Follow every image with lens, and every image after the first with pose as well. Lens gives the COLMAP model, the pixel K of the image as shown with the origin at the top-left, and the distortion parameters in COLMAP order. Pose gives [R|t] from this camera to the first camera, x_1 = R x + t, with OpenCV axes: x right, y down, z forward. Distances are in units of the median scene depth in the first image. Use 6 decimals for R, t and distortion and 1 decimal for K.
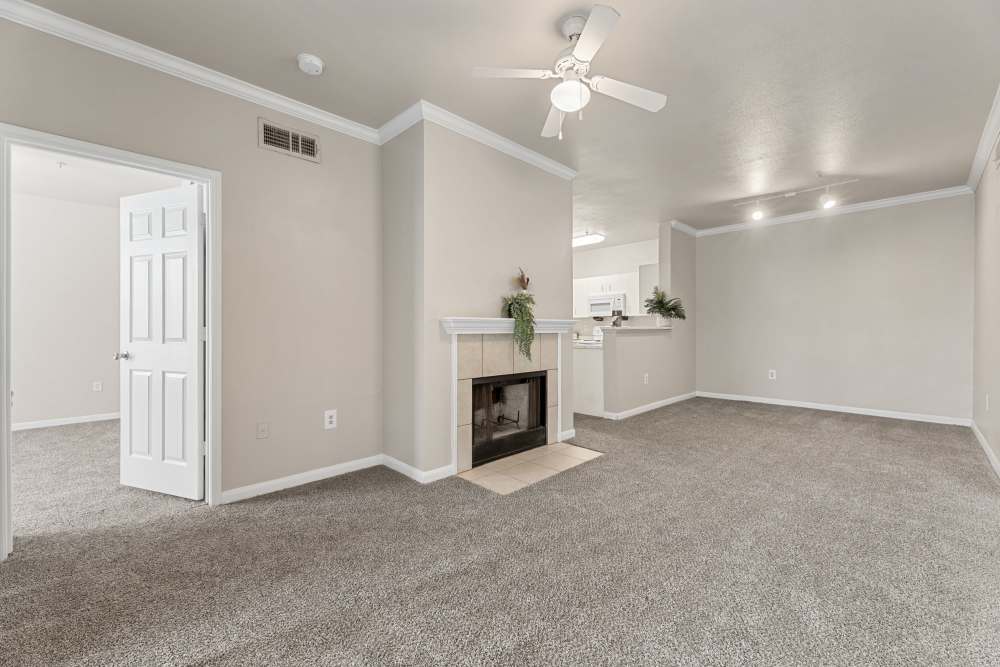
lens RADIAL K [[406.6, 0, 499.7], [0, 406.6, 329.1], [0, 0, 1]] dist [0.001105, 0.000188]
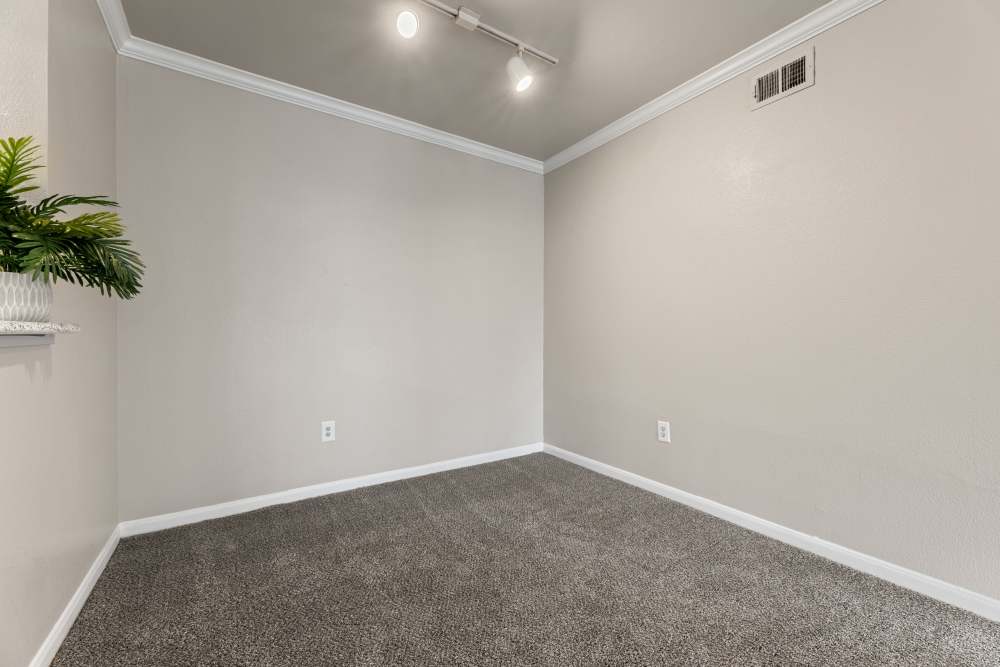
lens RADIAL K [[403.0, 0, 500.0], [0, 403.0, 333.5], [0, 0, 1]] dist [-0.001407, 0.000227]
pose [[0.184011, 0.007482, 0.982896, 0.296992], [0.003688, 0.999959, -0.008303, 0.003531], [-0.982917, 0.005152, 0.183976, 0.862727]]
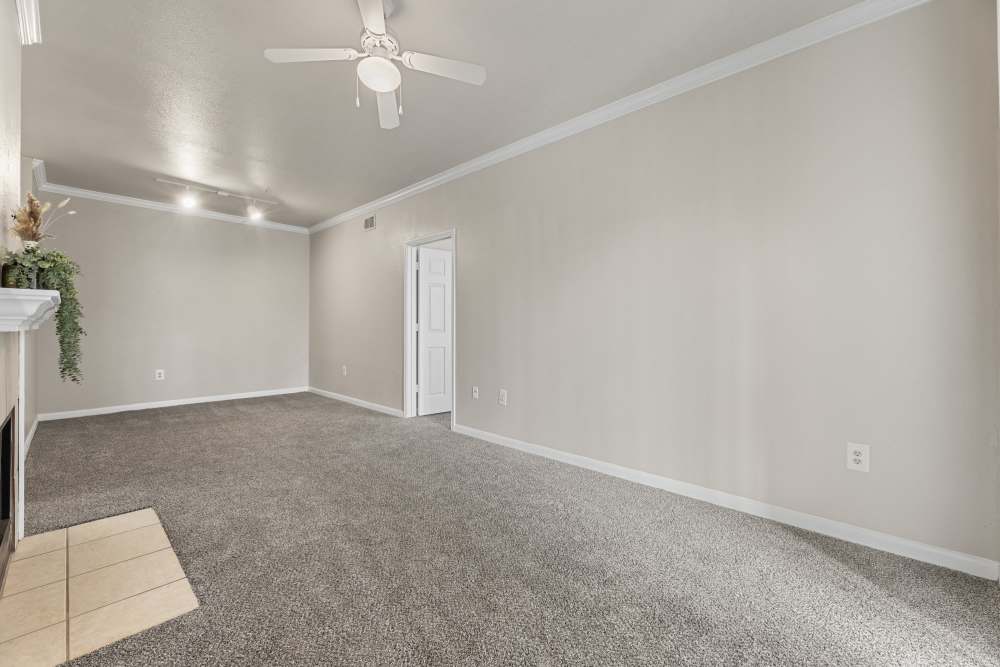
lens RADIAL K [[401.4, 0, 502.8], [0, 401.4, 324.8], [0, 0, 1]] dist [-0.001275, -0.000307]
pose [[-0.050628, 0.007398, 0.998690, -0.320106], [0.001441, 0.999972, -0.007335, 0.008664], [-0.998717, 0.001068, -0.050637, 0.334677]]
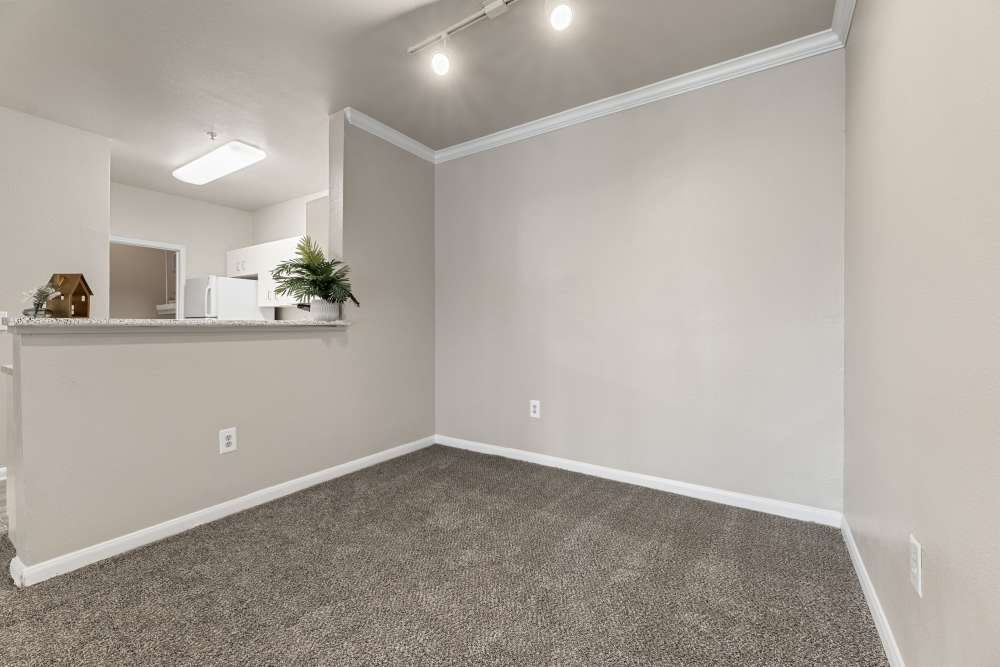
lens RADIAL K [[406.8, 0, 506.3], [0, 406.8, 323.0], [0, 0, 1]] dist [0.000175, 0.000086]
pose [[0.973259, 0.005241, 0.229651, 0.608301], [-0.003382, 0.999958, -0.008488, 0.001018], [-0.229686, 0.007484, 0.973236, 0.571337]]
